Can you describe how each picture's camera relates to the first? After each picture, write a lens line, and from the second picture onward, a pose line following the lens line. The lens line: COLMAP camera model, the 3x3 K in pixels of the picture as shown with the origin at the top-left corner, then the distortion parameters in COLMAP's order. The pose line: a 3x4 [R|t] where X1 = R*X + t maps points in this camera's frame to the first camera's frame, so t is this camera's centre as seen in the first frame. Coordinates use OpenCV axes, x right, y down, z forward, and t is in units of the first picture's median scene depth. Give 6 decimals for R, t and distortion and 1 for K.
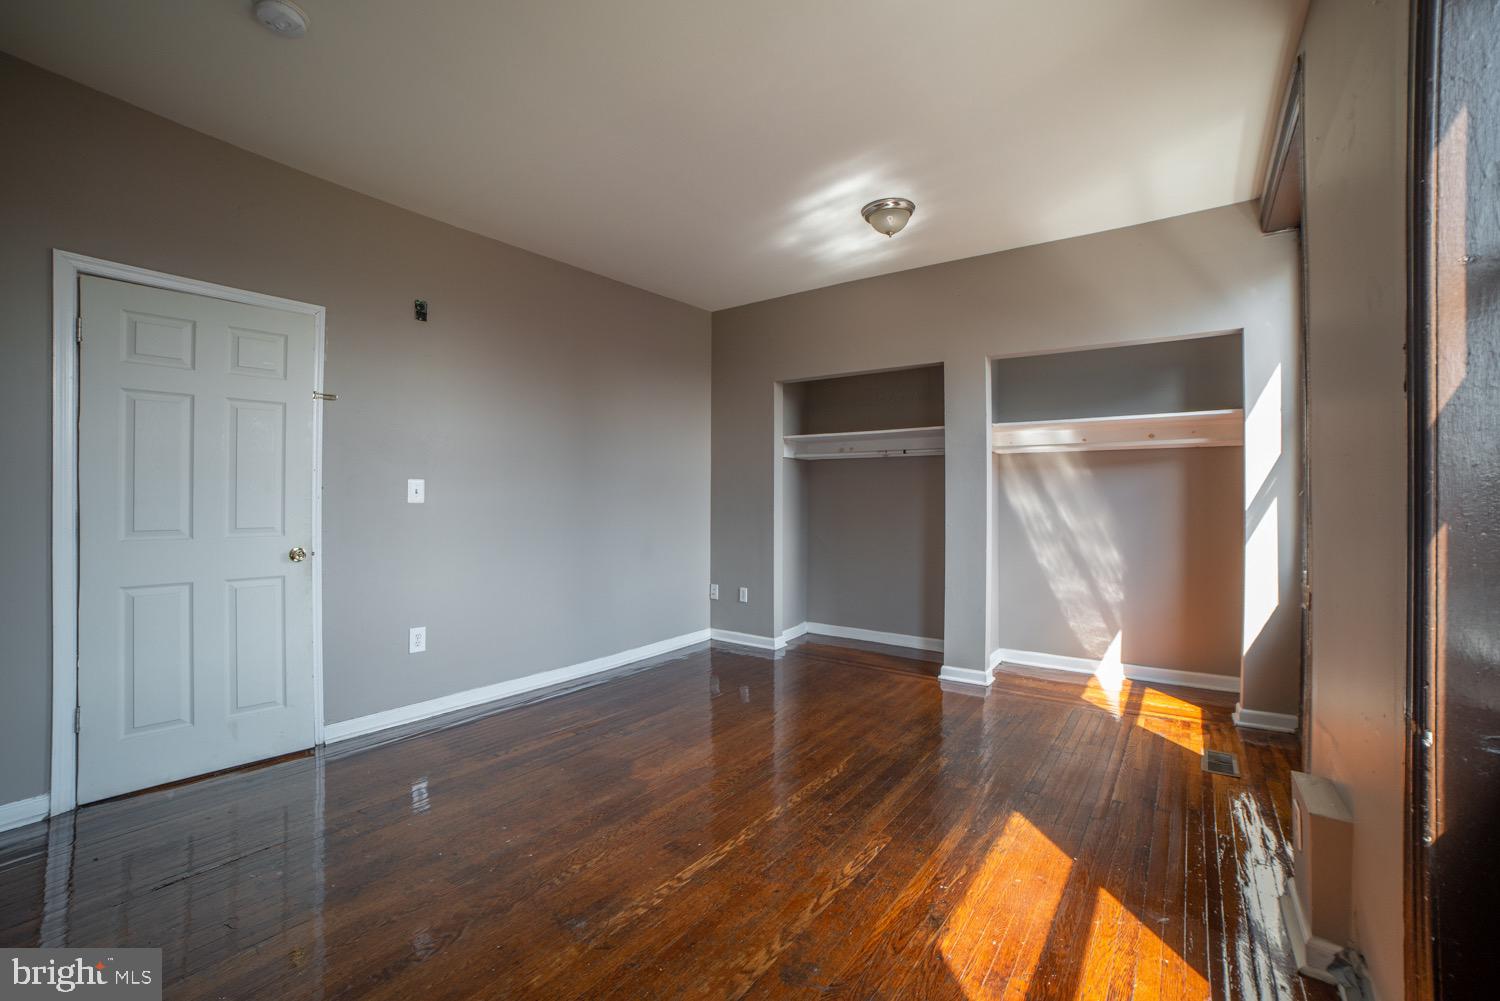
lens RADIAL K [[609.7, 0, 750.4], [0, 609.7, 493.8], [0, 0, 1]] dist [-0.067364, 0.000095]
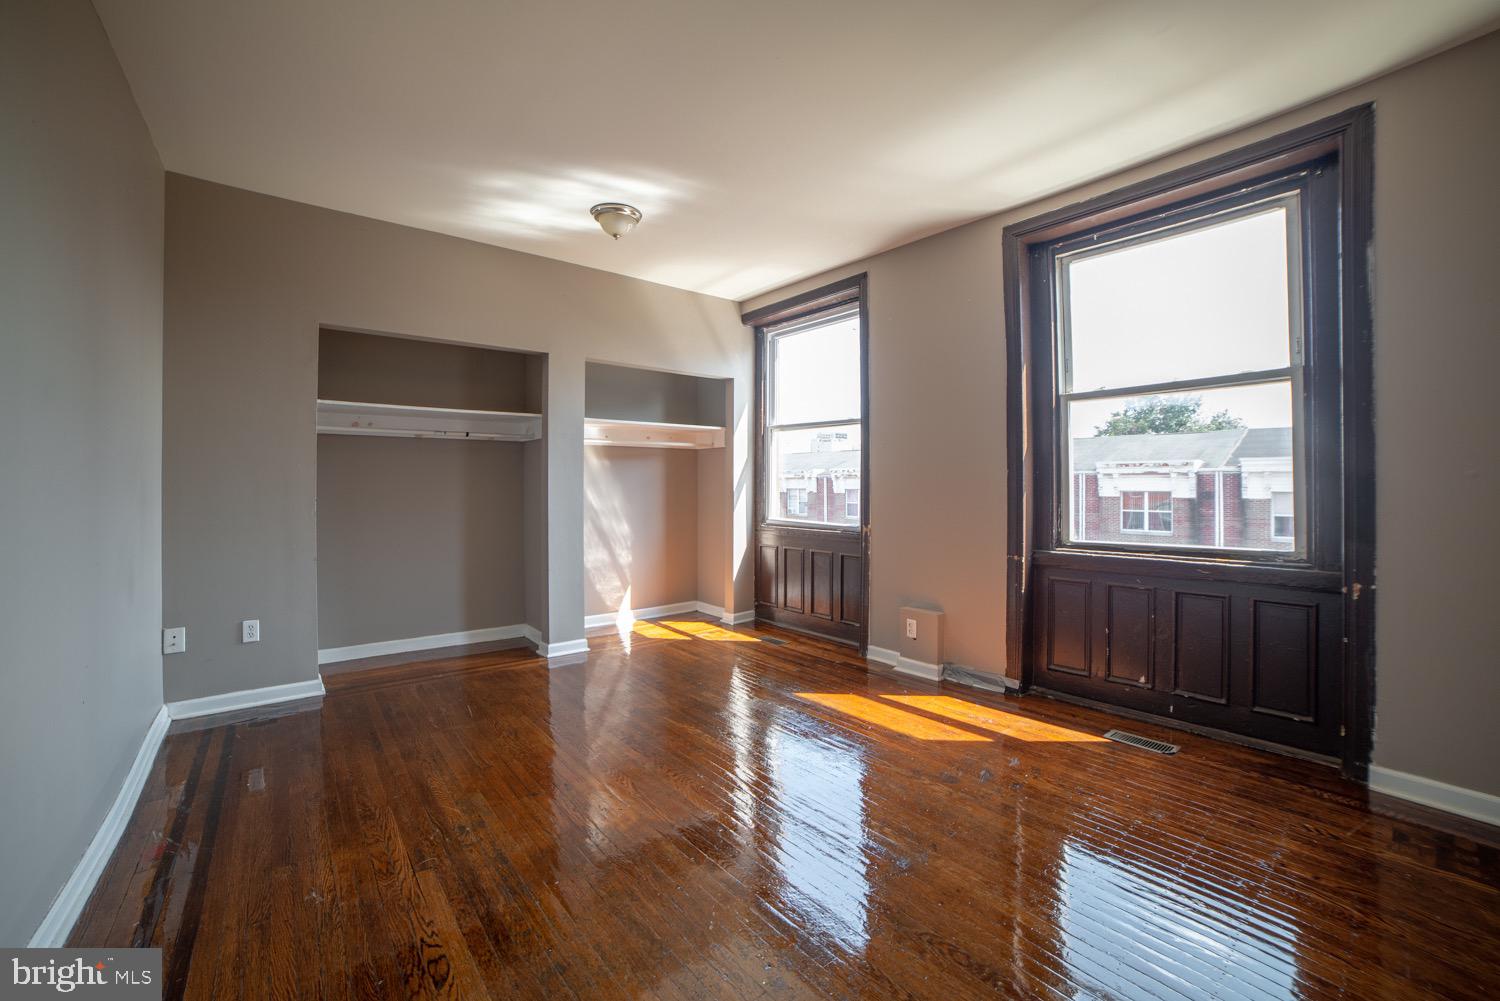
lens RADIAL K [[606.5, 0, 749.8], [0, 606.5, 479.1], [0, 0, 1]] dist [-0.067743, -0.000022]
pose [[0.262711, 0.003777, 0.964867, -0.586634], [-0.001736, 0.999993, -0.003442, 0.001957], [-0.964873, -0.000771, 0.262716, 0.395105]]
